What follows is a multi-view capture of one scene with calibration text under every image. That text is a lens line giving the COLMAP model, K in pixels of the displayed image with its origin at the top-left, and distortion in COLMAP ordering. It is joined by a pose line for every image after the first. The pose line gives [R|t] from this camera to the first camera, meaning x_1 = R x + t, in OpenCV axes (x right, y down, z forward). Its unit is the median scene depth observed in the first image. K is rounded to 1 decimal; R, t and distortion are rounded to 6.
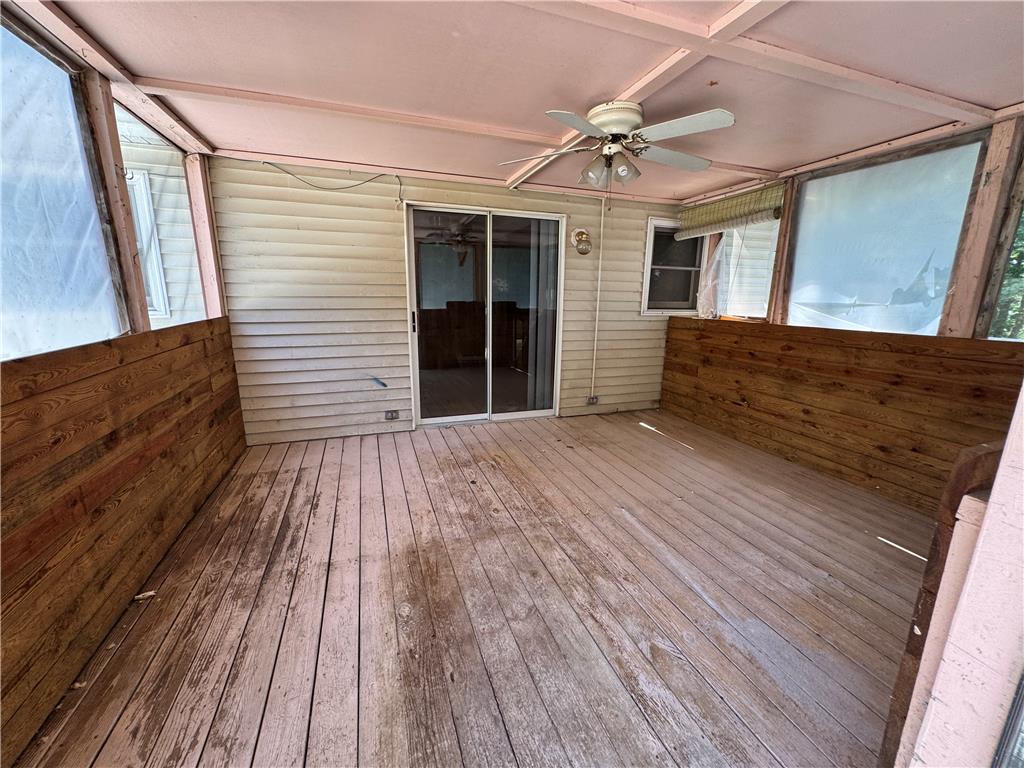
lens RADIAL K [[409.0, 0, 512.9], [0, 409.0, 384.8], [0, 0, 1]] dist [-0.002282, -0.000088]
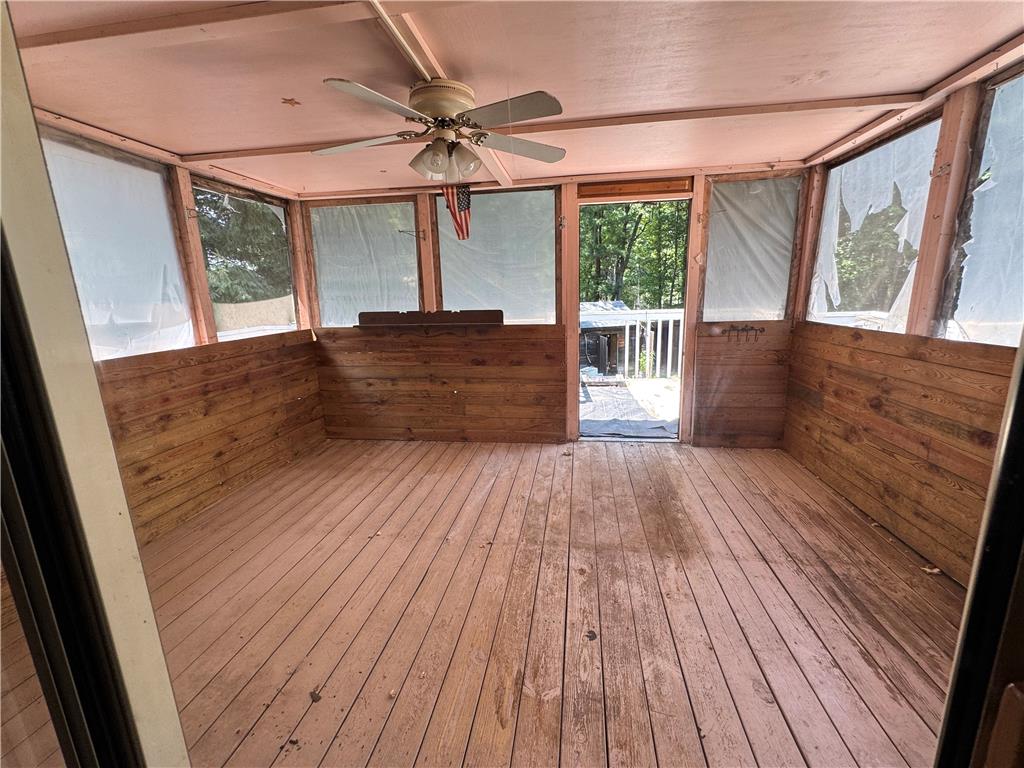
lens RADIAL K [[451.3, 0, 513.2], [0, 451.3, 387.2], [0, 0, 1]] dist [0.001419, 0.000407]
pose [[-0.883959, -0.079961, 0.460676, -0.350403], [0.121858, 0.911820, 0.392092, -0.453477], [-0.451406, 0.402730, -0.796267, 1.880484]]
